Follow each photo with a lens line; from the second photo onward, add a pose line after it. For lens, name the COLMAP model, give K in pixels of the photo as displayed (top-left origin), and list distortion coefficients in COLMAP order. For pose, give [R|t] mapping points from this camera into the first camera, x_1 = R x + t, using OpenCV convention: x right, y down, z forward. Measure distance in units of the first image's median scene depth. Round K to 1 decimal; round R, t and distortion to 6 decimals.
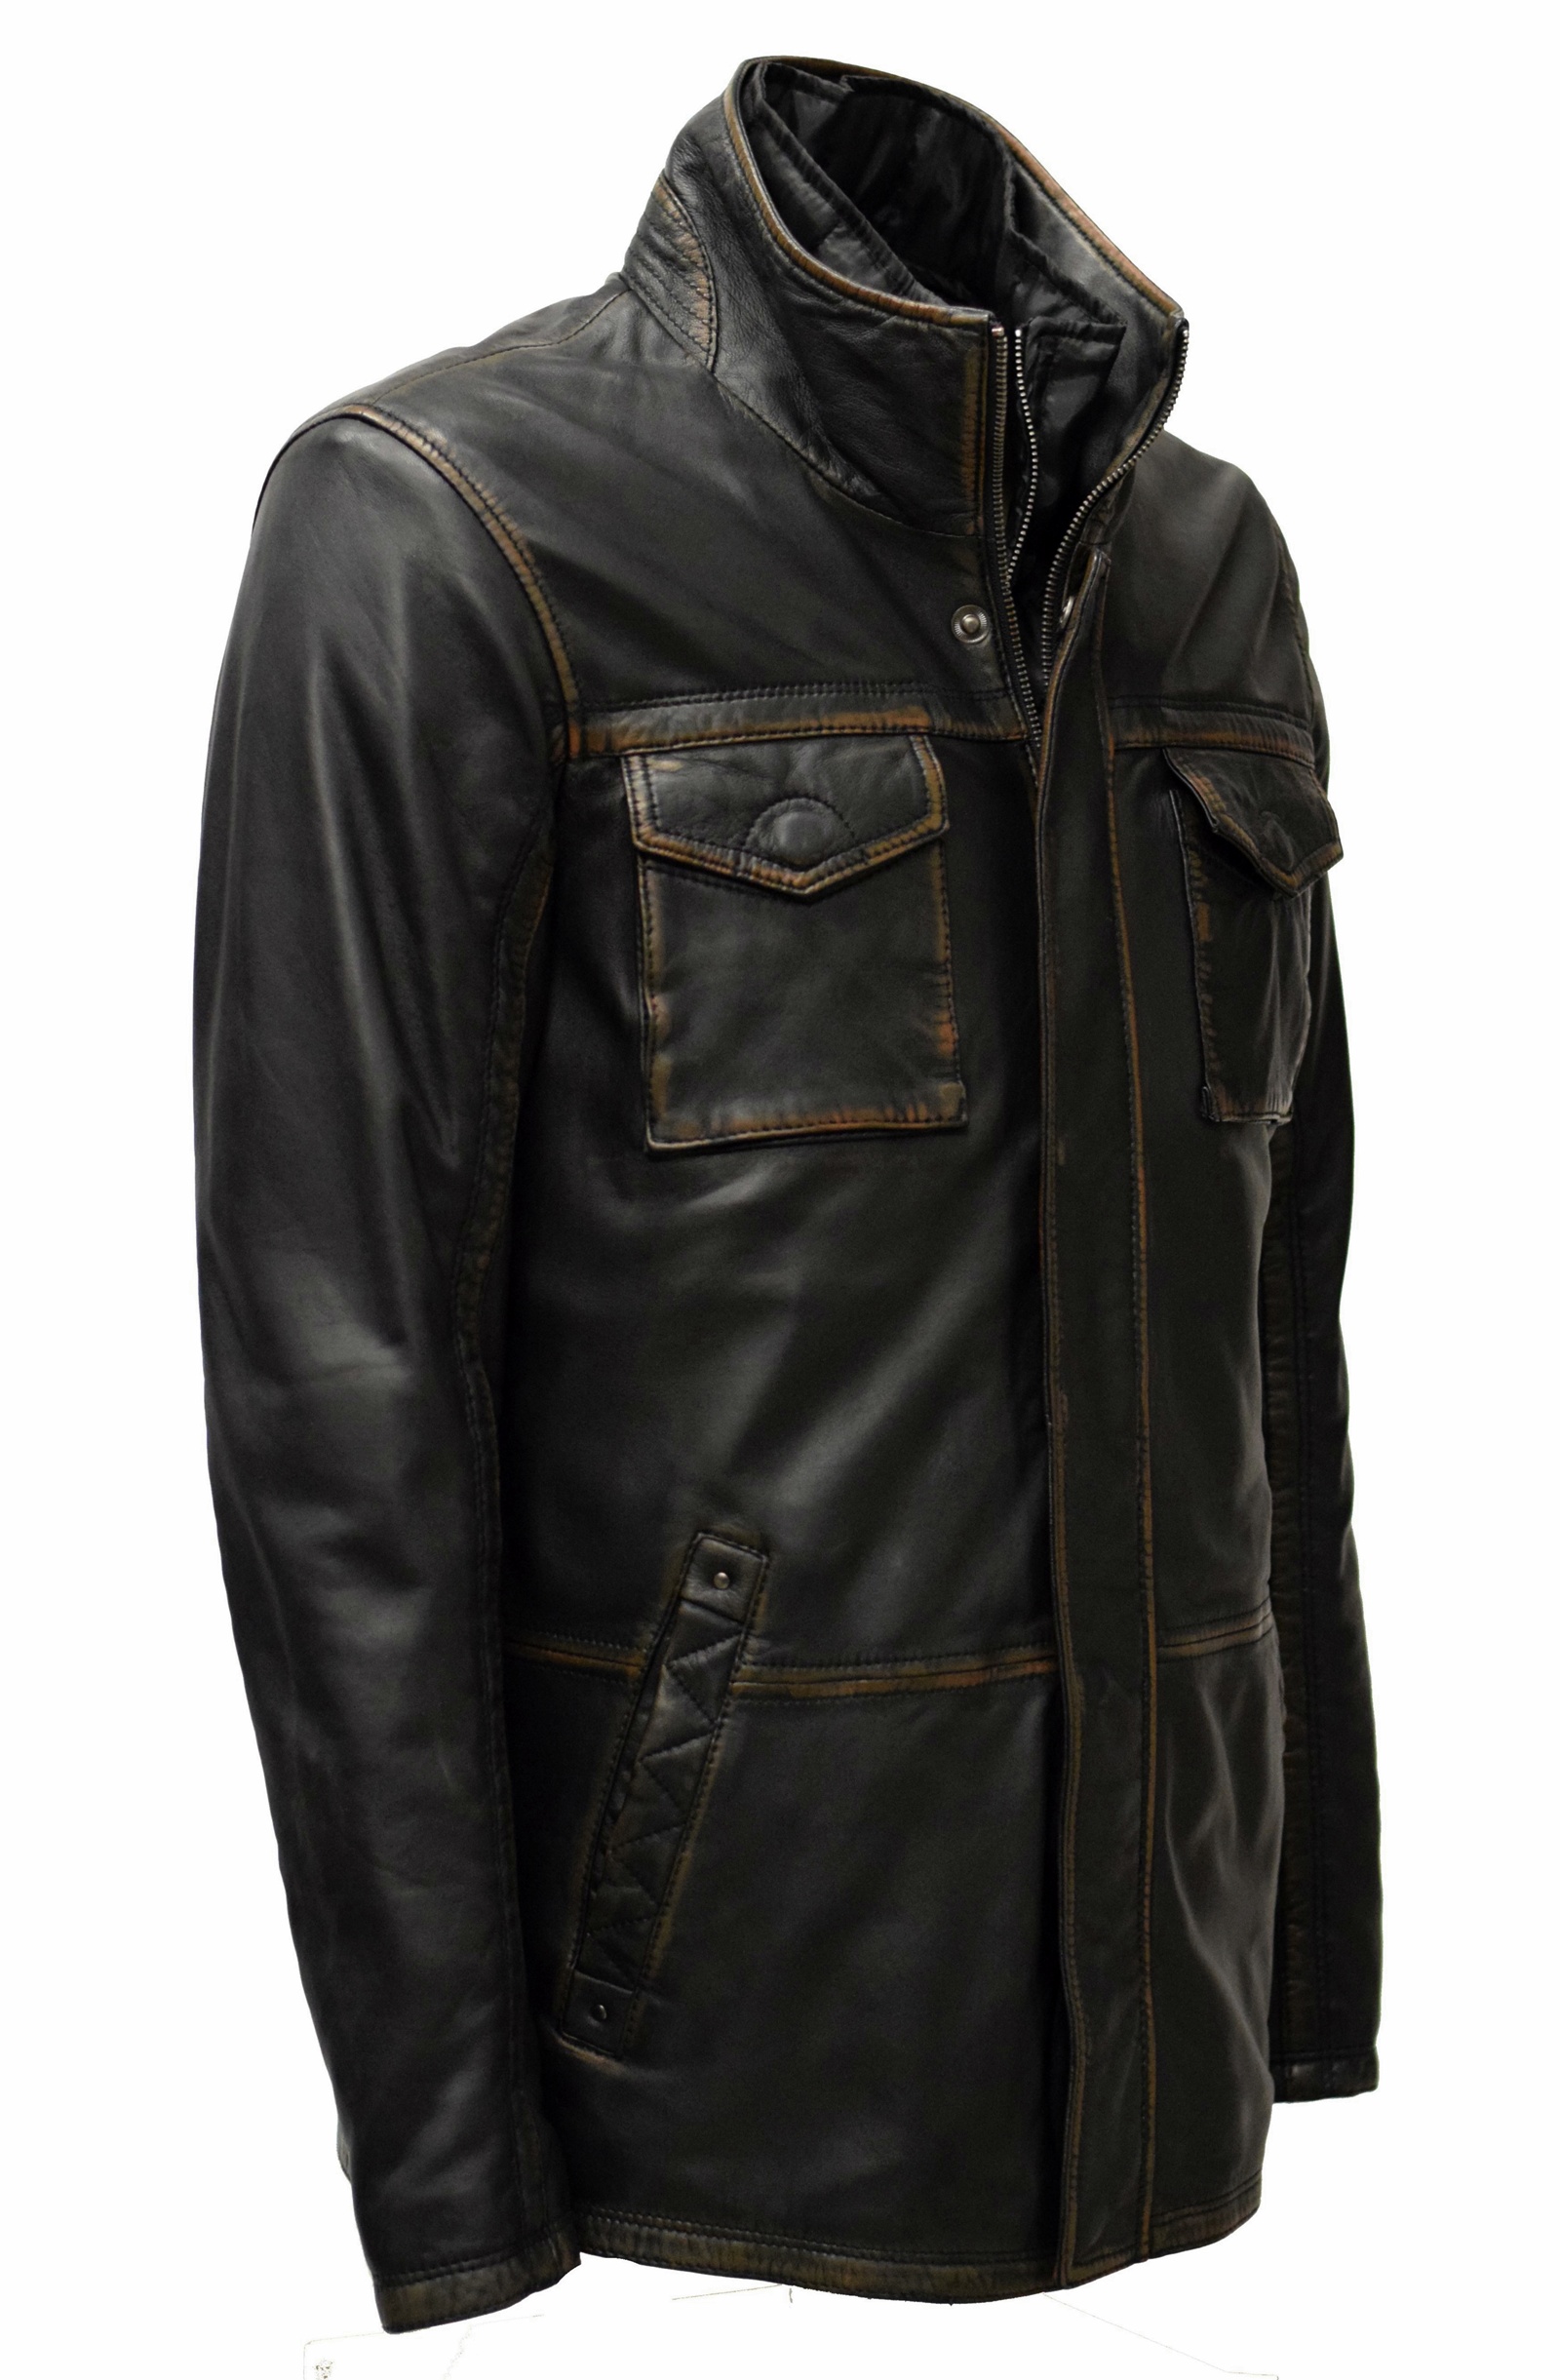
lens RADIAL K [[5216.7, 0, 780.0], [0, 5216.7, 1190.0], [0, 0, 1]] dist [-0.131161, -0.034298]
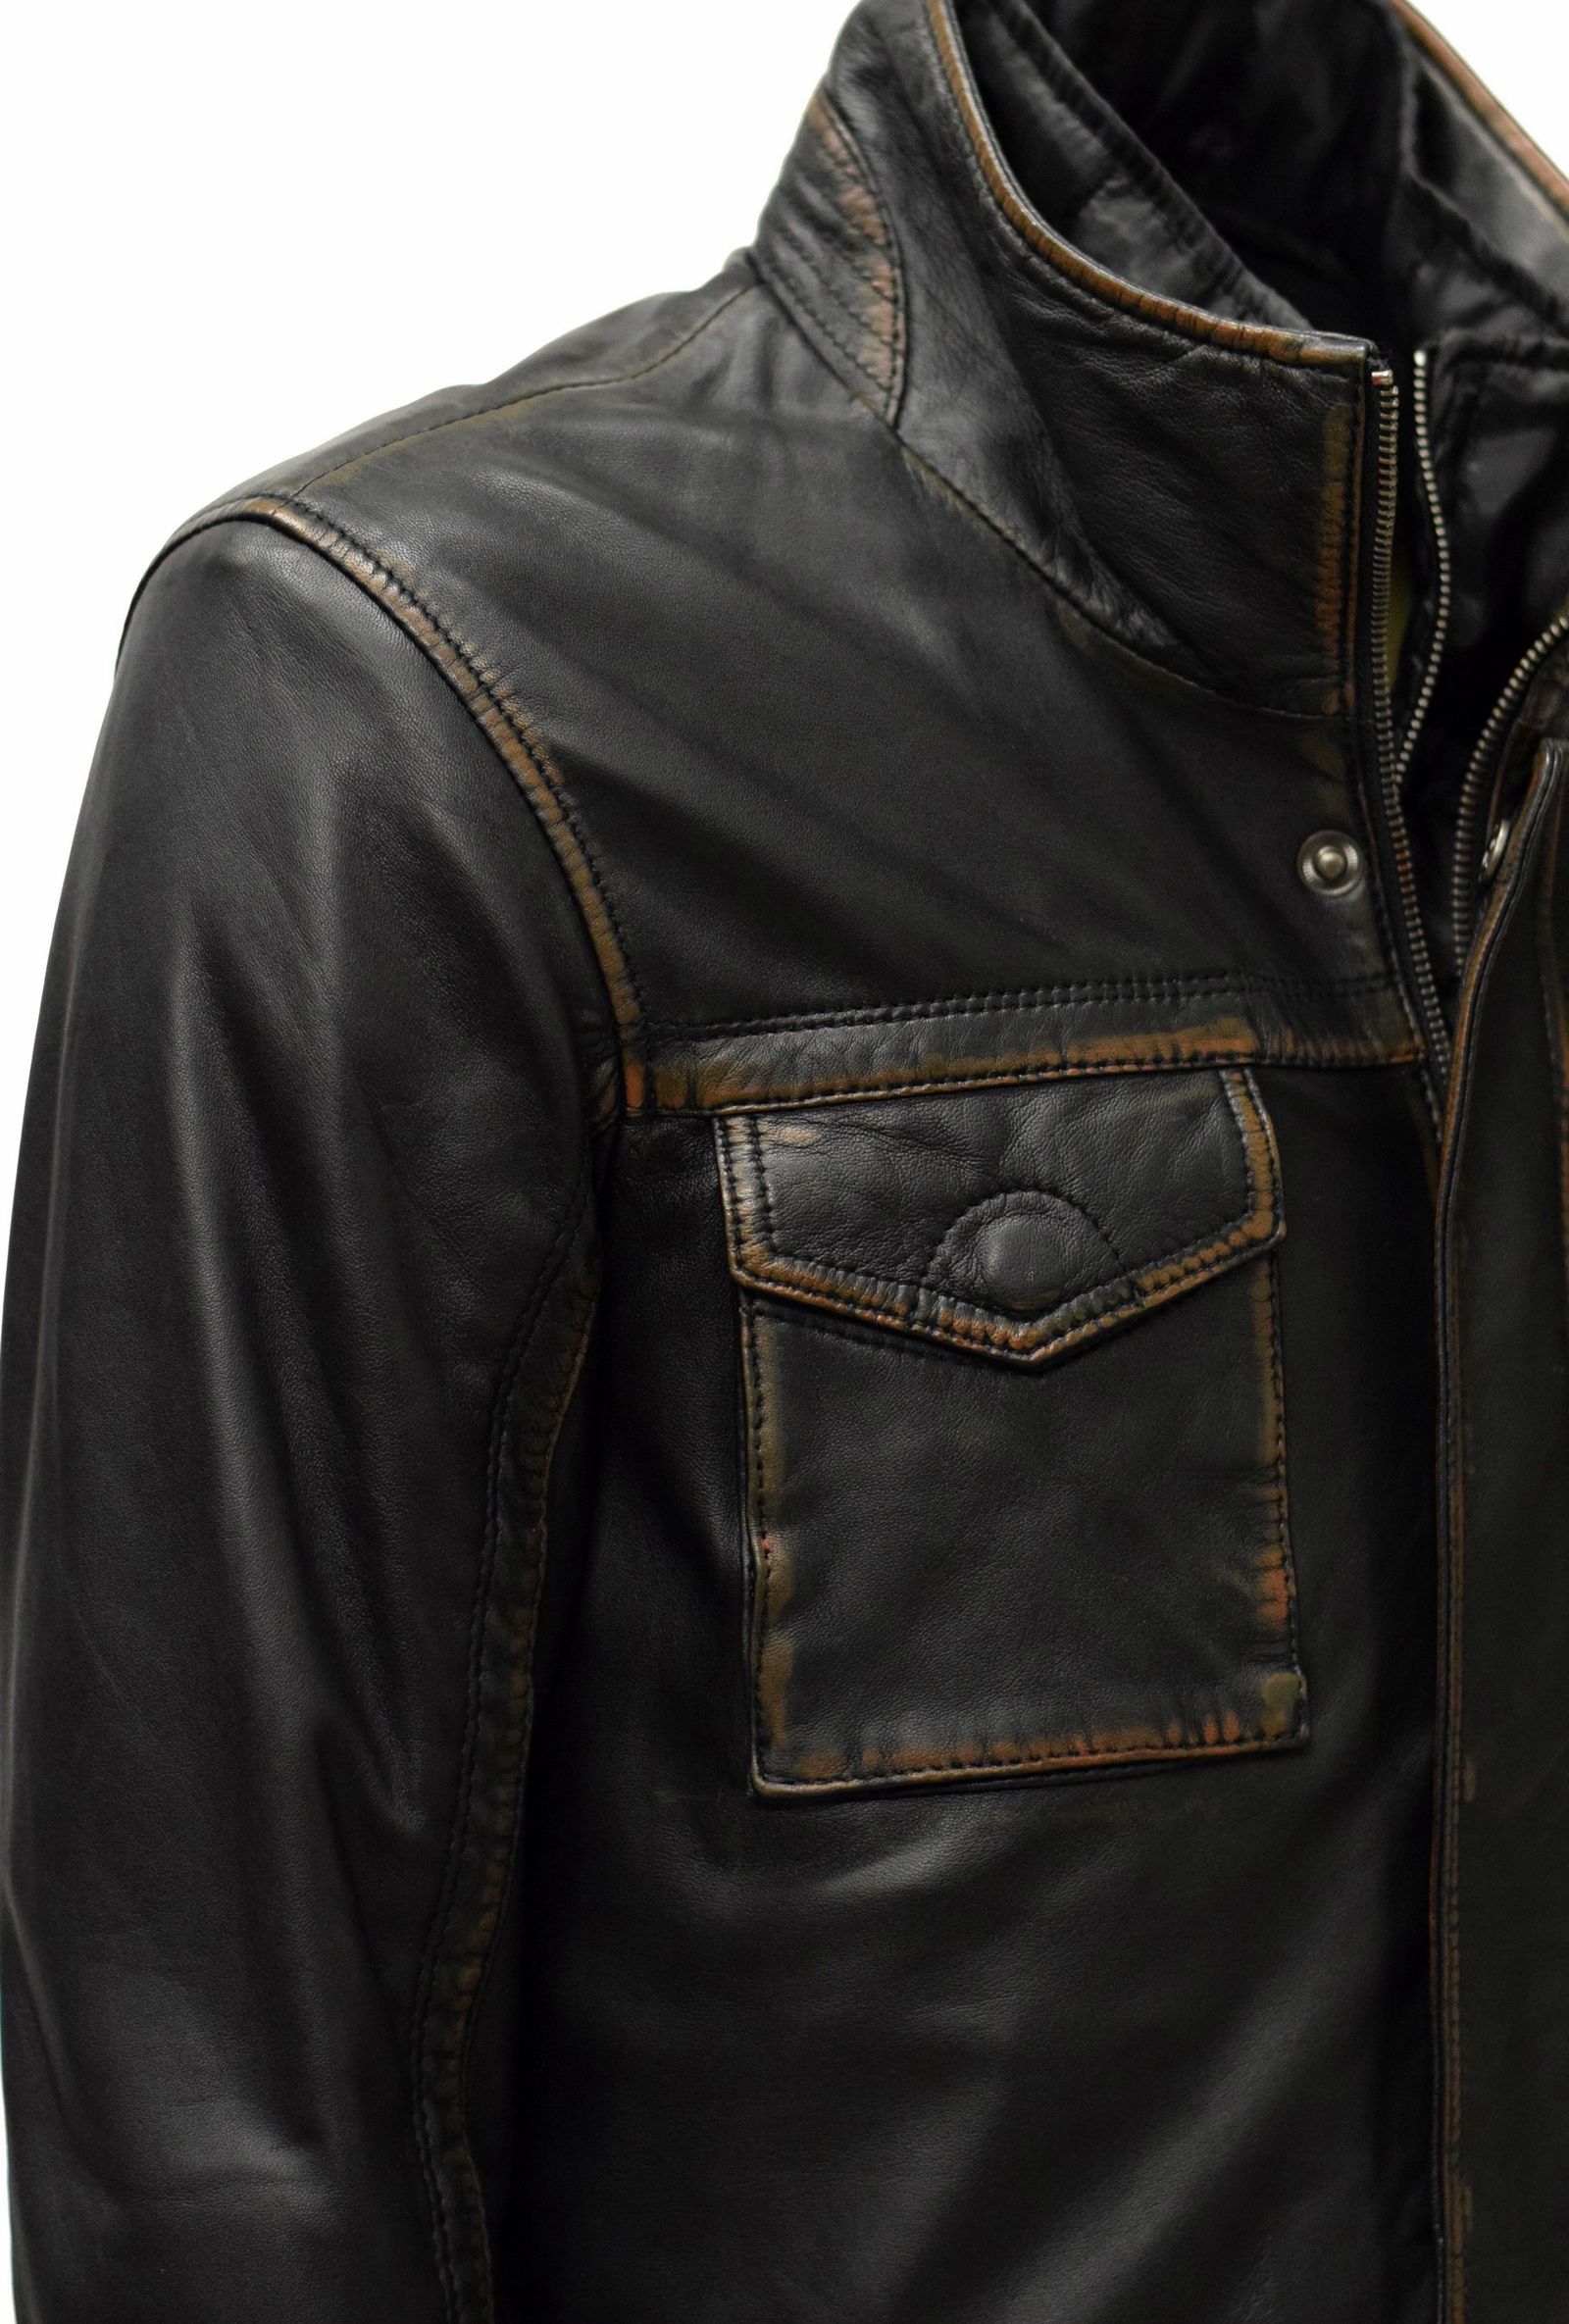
lens RADIAL K [[5580.9, 0, 784.5], [0, 5580.9, 1162.0], [0, 0, 1]] dist [-0.103818, -0.382607]
pose [[0.997499, 0.014419, -0.069187, 0.019823], [-0.012685, 0.999596, 0.025443, -0.093212], [0.069526, -0.024501, 0.997279, 0.382440]]
